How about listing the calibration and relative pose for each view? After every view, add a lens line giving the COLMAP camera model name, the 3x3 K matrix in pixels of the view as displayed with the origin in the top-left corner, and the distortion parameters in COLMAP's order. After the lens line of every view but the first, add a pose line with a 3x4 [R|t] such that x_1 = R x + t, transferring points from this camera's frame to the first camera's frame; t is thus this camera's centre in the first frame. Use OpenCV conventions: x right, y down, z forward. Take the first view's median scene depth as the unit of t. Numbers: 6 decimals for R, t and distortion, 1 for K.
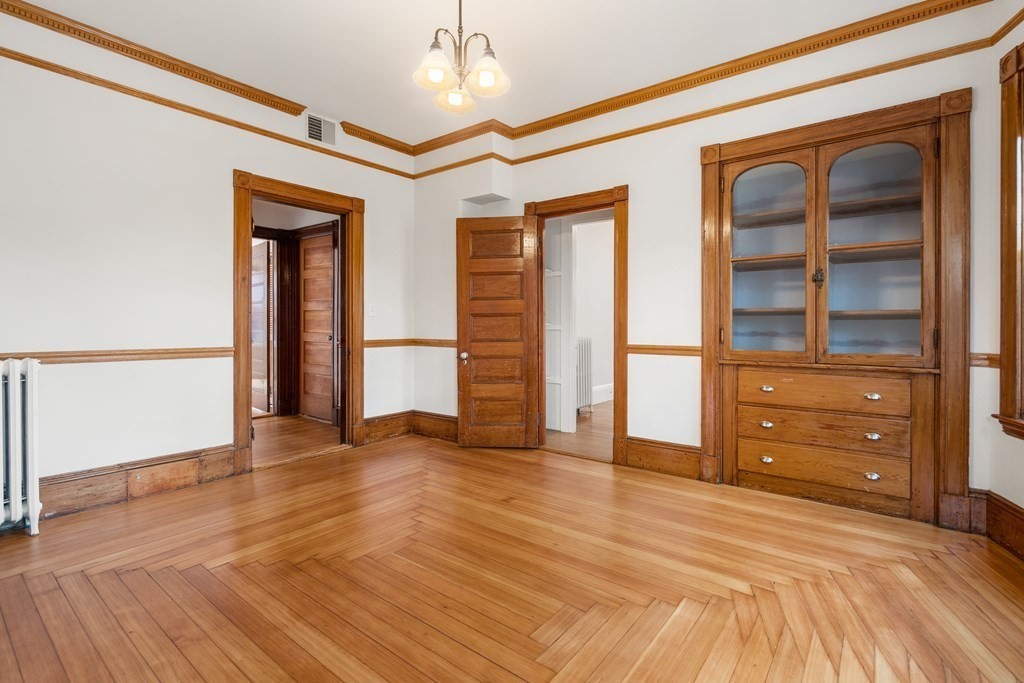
lens RADIAL K [[477.4, 0, 511.8], [0, 477.4, 335.2], [0, 0, 1]] dist [-0.000245, -0.000070]
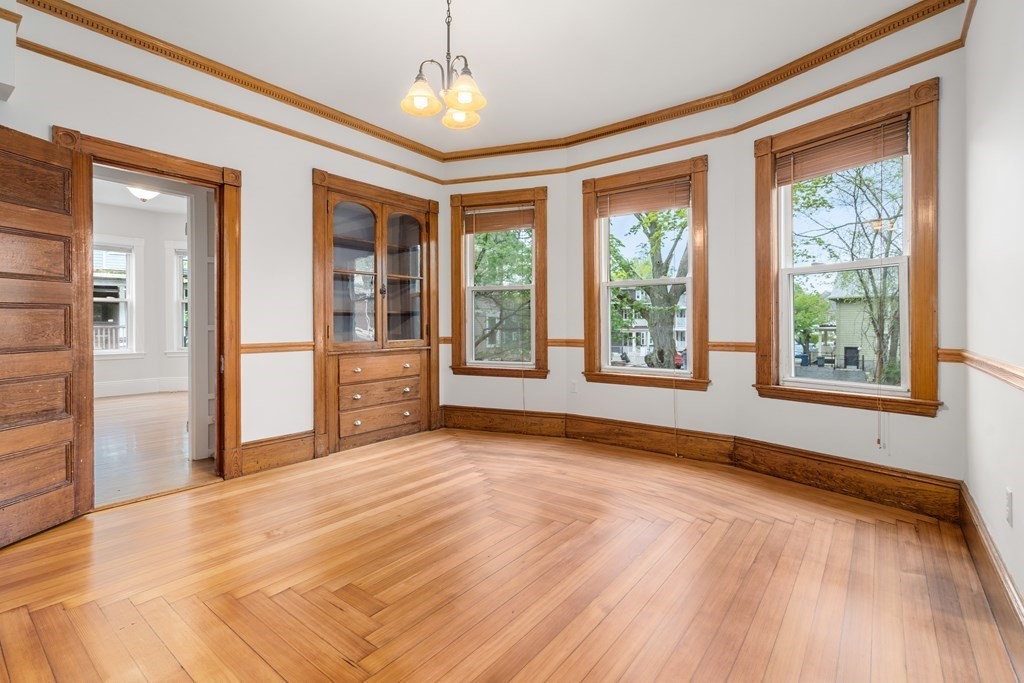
lens RADIAL K [[472.1, 0, 512.0], [0, 472.1, 341.5], [0, 0, 1]] dist [-0.017537, 0.000073]
pose [[-0.003254, -0.036685, 0.999322, -0.787344], [0.026286, 0.998978, 0.036758, -0.006441], [-0.999649, 0.026387, -0.002287, 0.565592]]
